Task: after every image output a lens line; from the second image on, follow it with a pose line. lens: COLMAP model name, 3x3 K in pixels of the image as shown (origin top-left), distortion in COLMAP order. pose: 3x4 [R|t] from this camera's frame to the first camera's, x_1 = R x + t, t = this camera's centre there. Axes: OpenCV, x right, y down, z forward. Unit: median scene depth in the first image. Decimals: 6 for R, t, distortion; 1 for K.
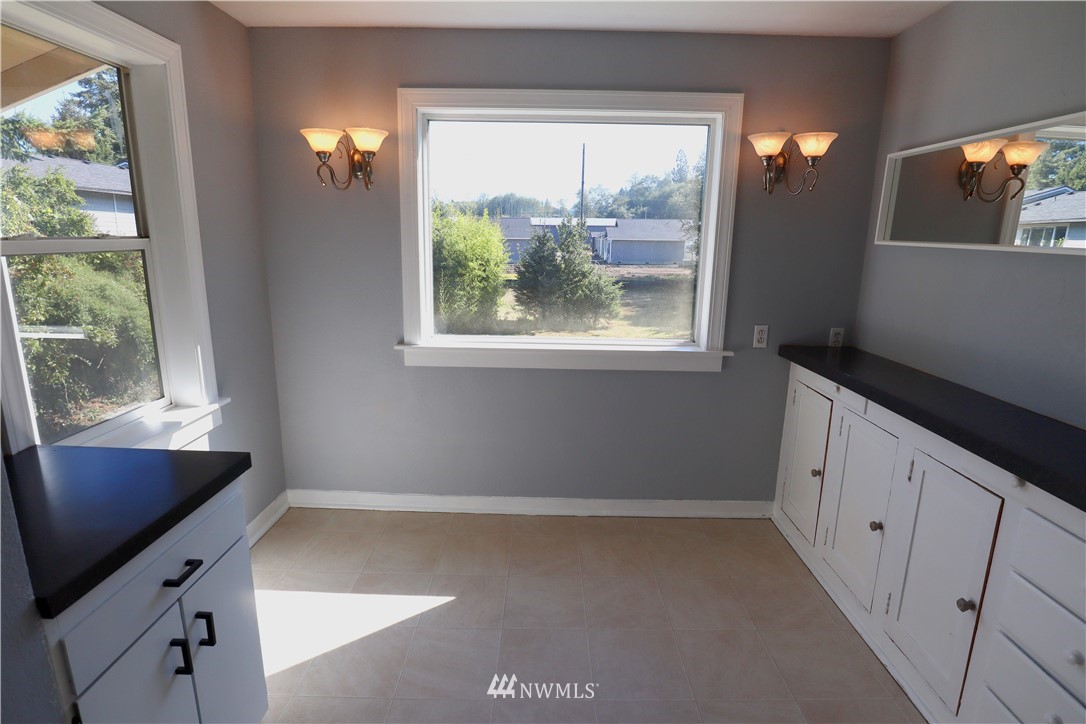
lens RADIAL K [[542.6, 0, 544.5], [0, 542.6, 355.6], [0, 0, 1]] dist [-0.020616, 0.000384]
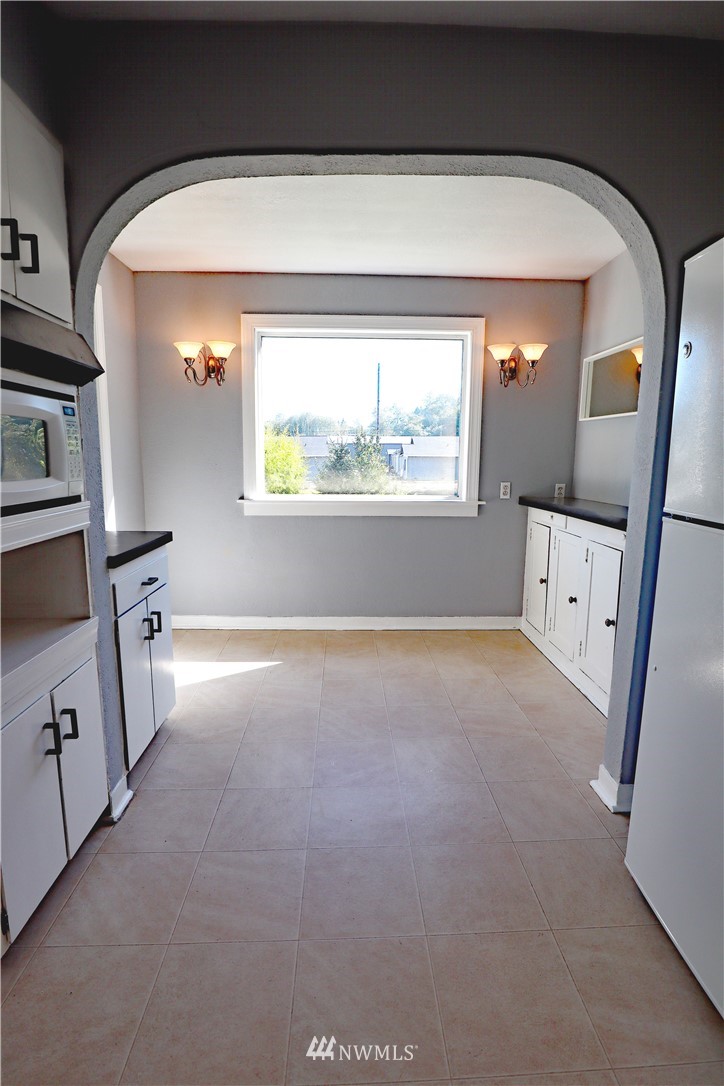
lens RADIAL K [[542.6, 0, 362.0], [0, 542.6, 543.0], [0, 0, 1]] dist [-0.020616, 0.000384]
pose [[0.999261, -0.013884, 0.035854, -0.016366], [0.015804, 0.998425, -0.053834, 0.180730], [-0.035050, 0.054361, 0.997906, -0.384204]]
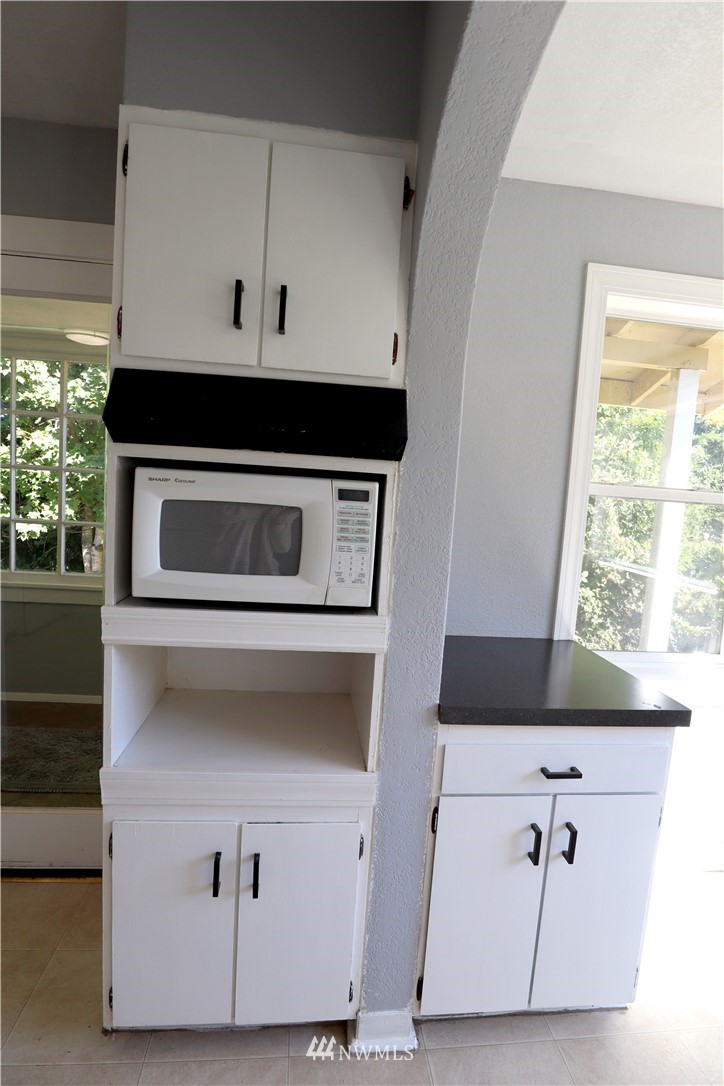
lens RADIAL K [[547.2, 0, 373.0], [0, 547.2, 543.8], [0, 0, 1]] dist [-0.041257, 0.007857]
pose [[0.123565, 0.075771, -0.989440, 0.139456], [-0.271902, 0.961507, 0.039675, 0.014070], [0.954359, 0.264128, 0.139411, 0.176279]]
